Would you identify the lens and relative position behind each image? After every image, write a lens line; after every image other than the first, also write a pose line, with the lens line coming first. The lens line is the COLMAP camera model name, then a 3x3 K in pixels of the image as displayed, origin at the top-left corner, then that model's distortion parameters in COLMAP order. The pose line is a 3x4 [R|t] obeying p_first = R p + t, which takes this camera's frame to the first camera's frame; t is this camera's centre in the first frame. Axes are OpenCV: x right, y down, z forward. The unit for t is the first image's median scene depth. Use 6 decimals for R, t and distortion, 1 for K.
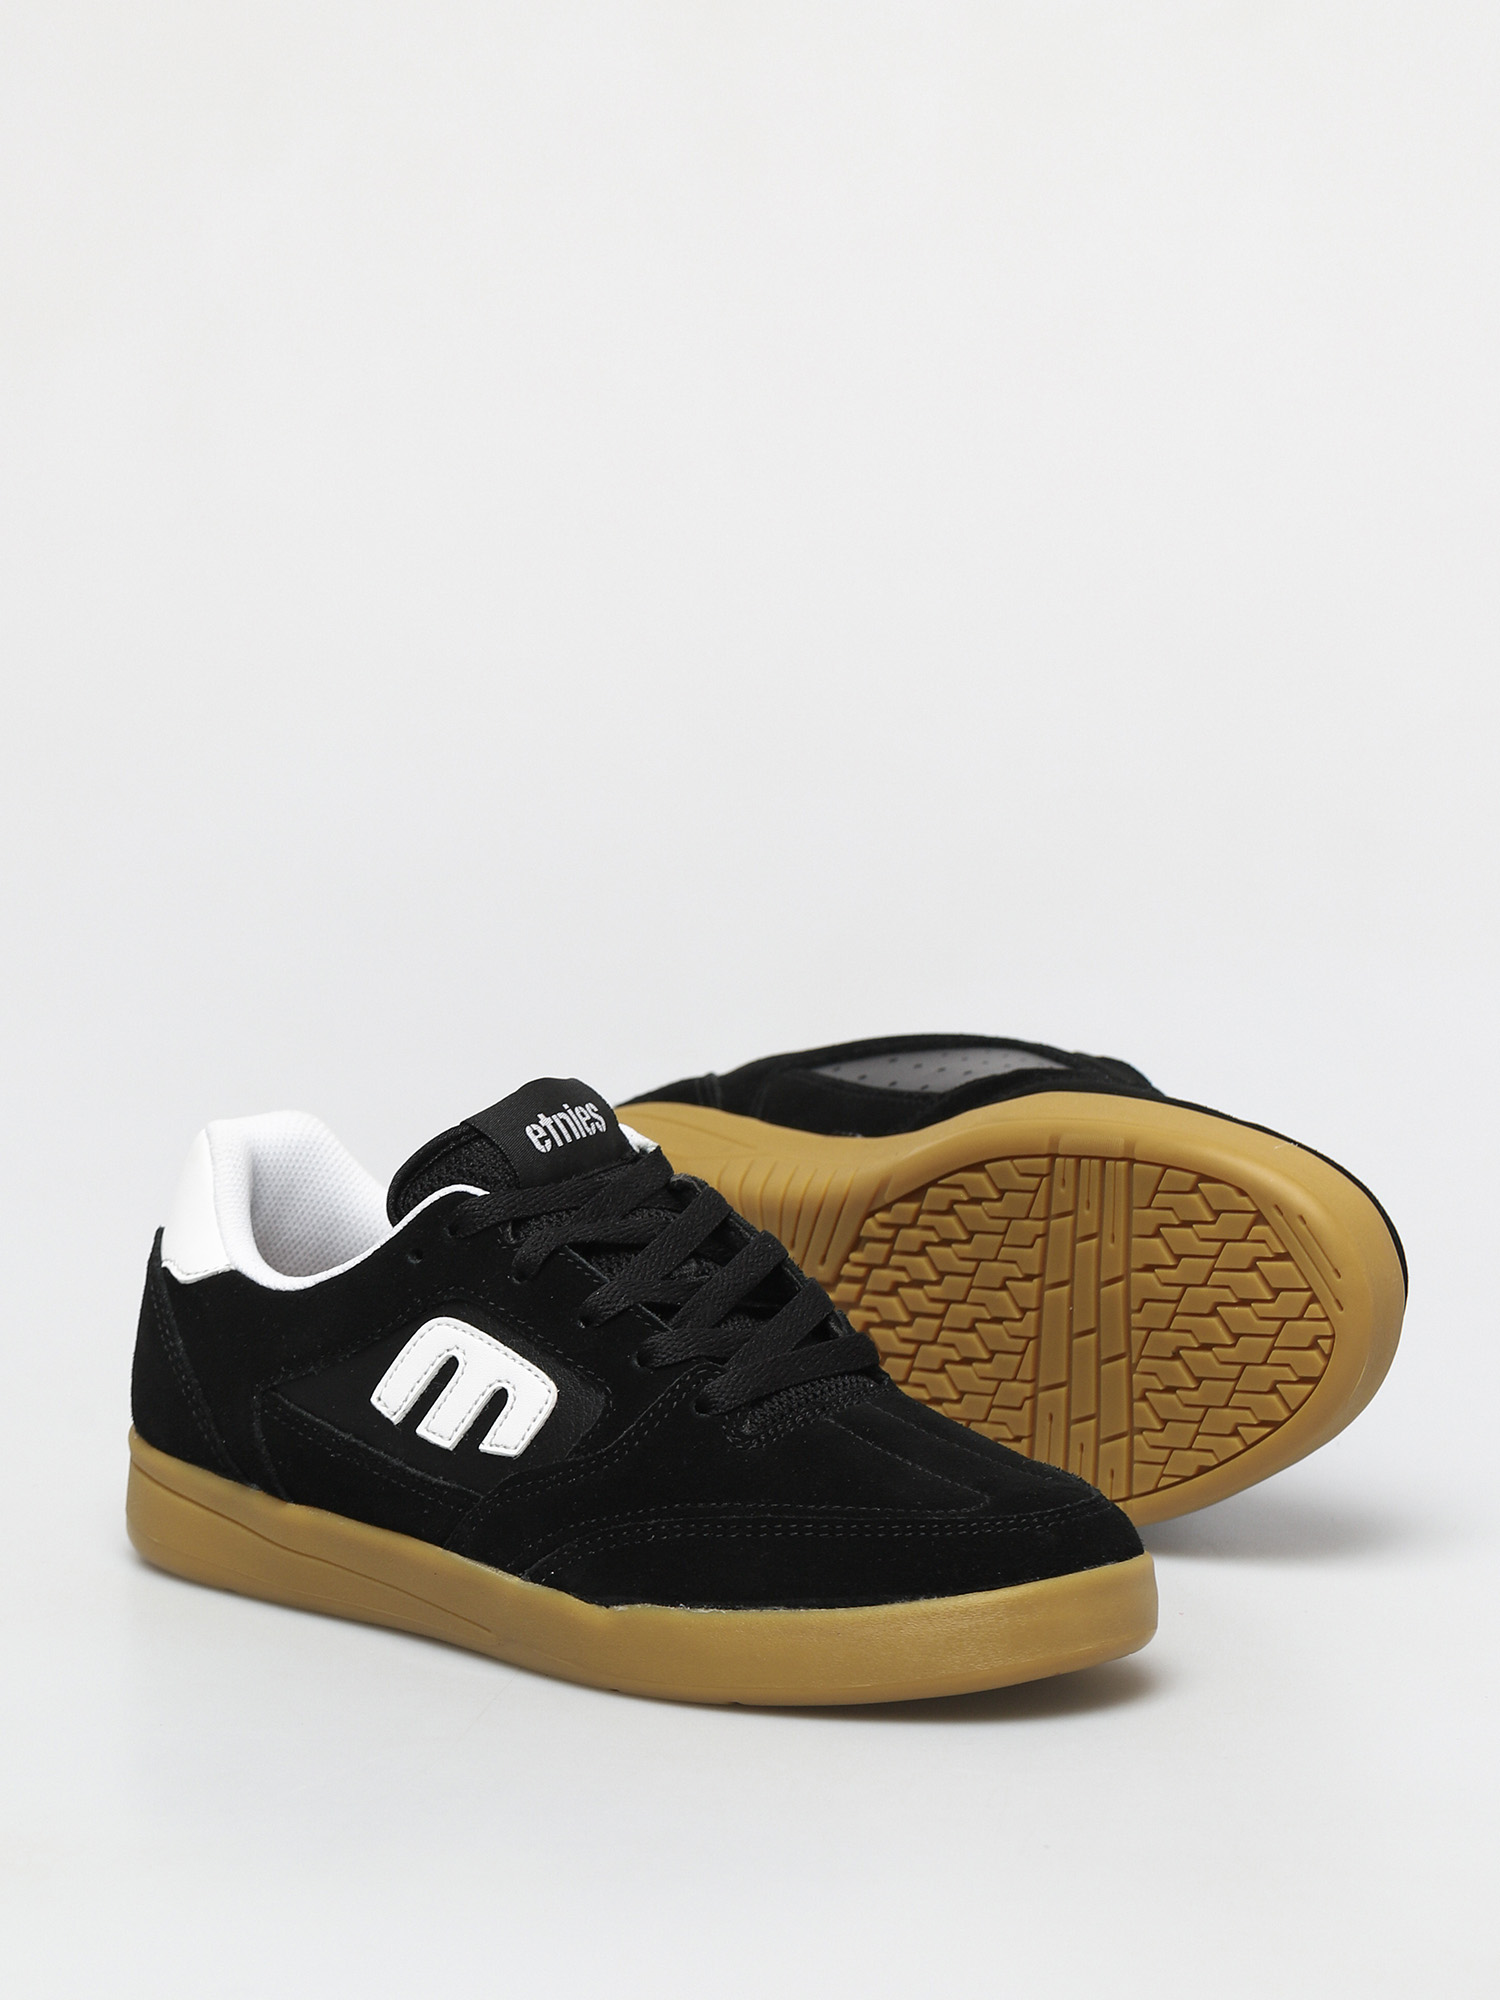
lens RADIAL K [[6793.2, 0, 750.0], [0, 6793.2, 1000.0], [0, 0, 1]] dist [0.125972, -20.346551]
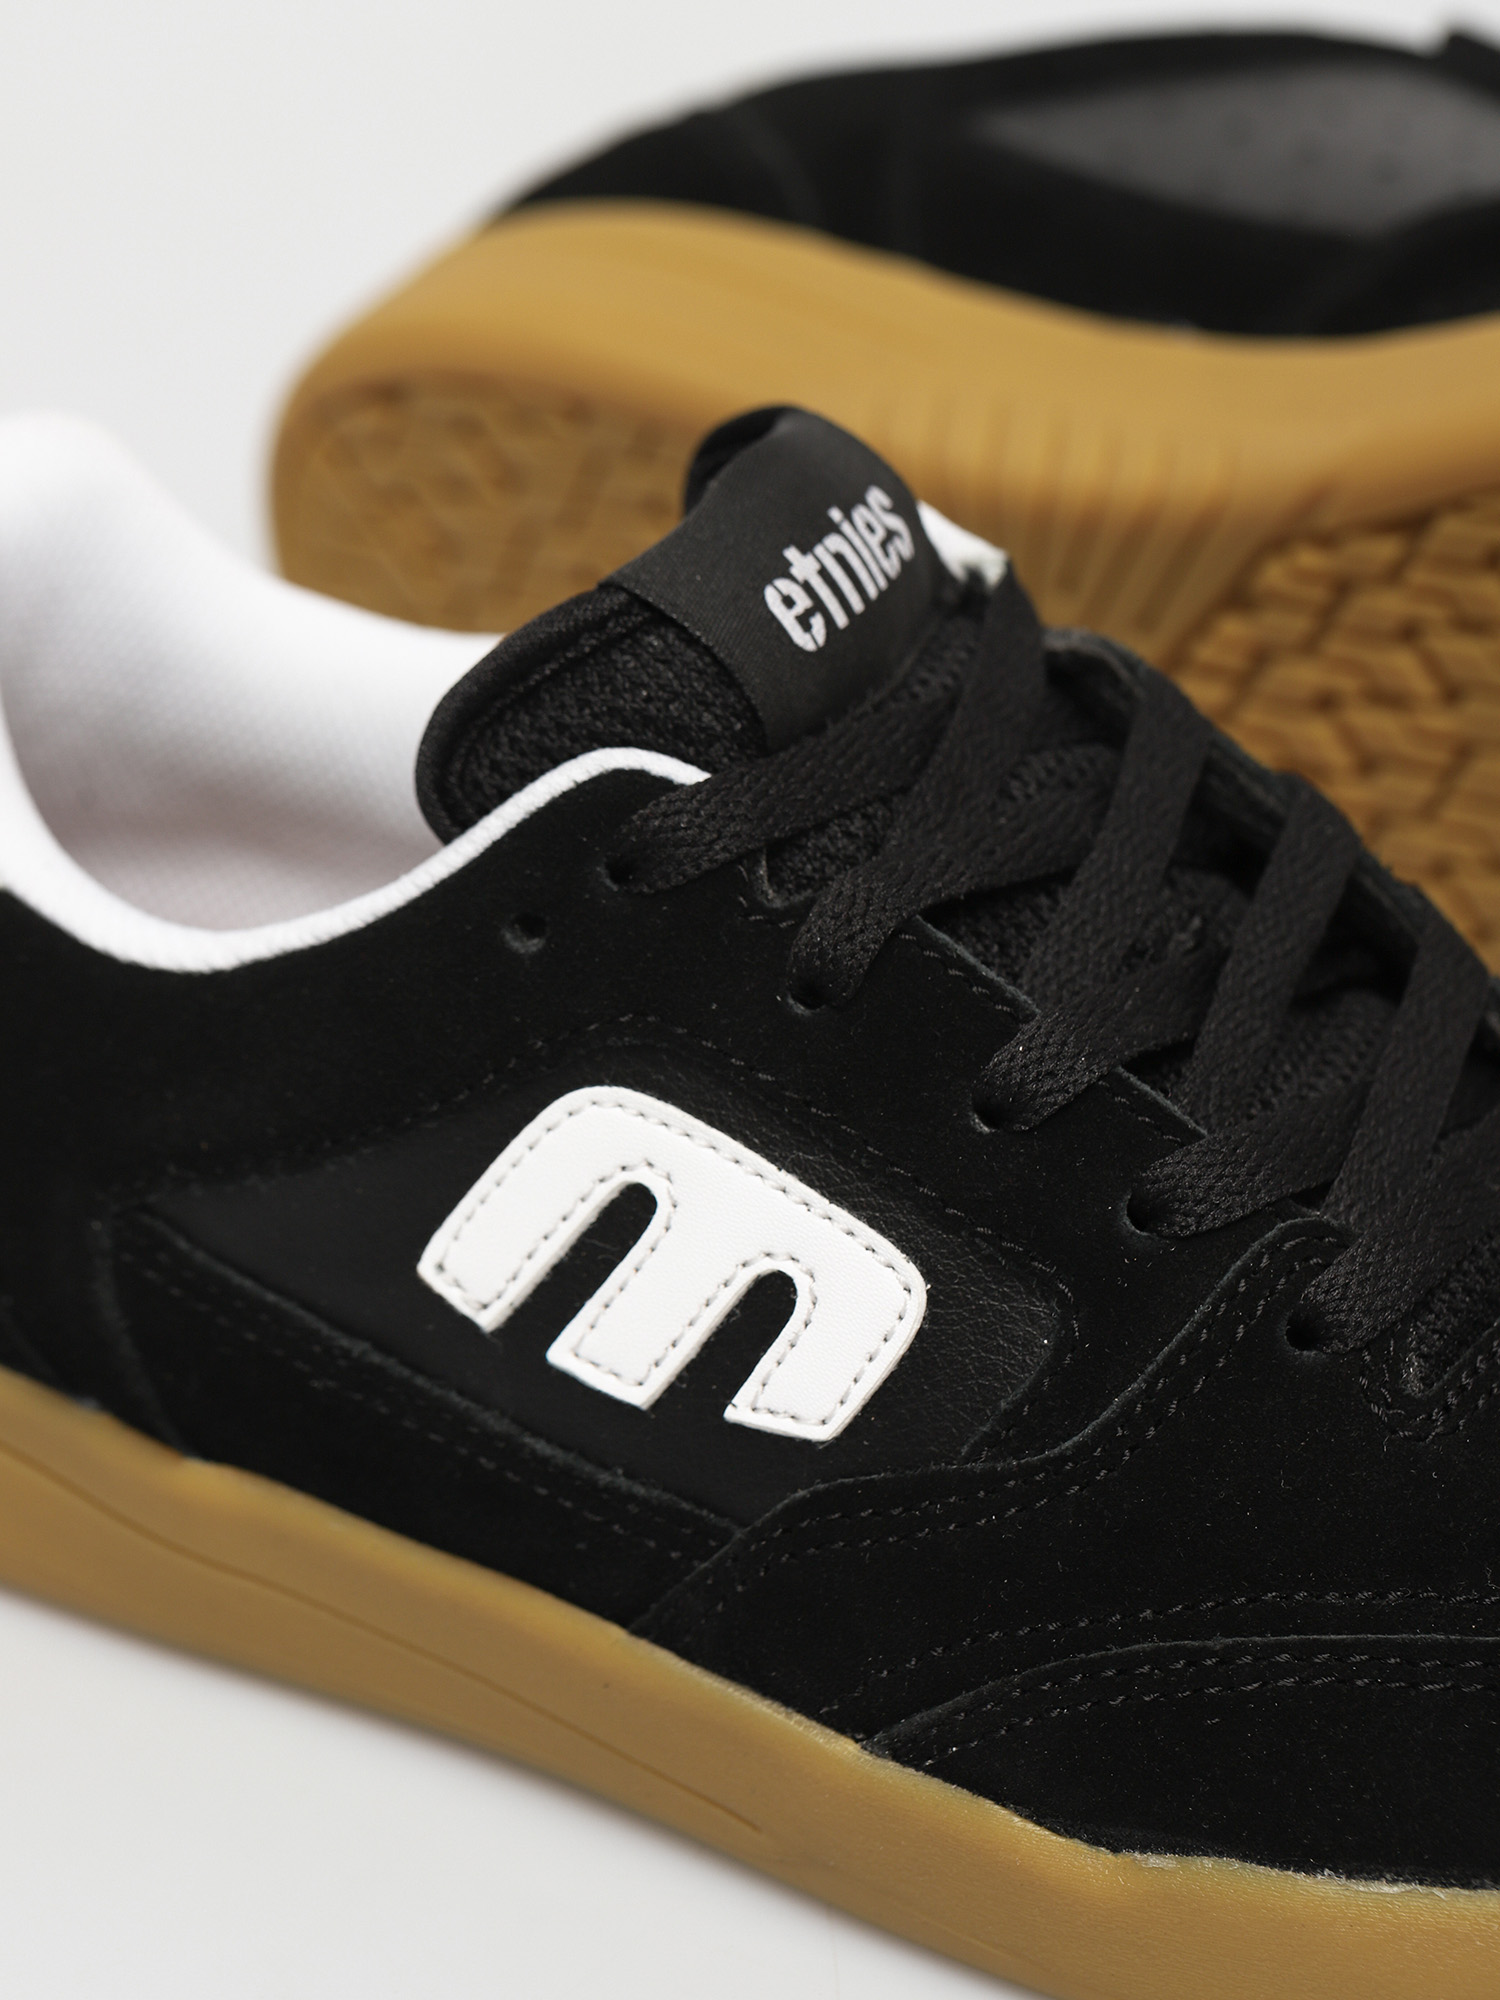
lens RADIAL K [[6793.2, 0, 750.0], [0, 6793.2, 1000.0], [0, 0, 1]] dist [0.125972, -20.346551]
pose [[0.981482, -0.060343, 0.181803, -0.110814], [0.007809, 0.960902, 0.276778, -0.071437], [-0.191396, -0.270233, 0.943579, 0.614826]]
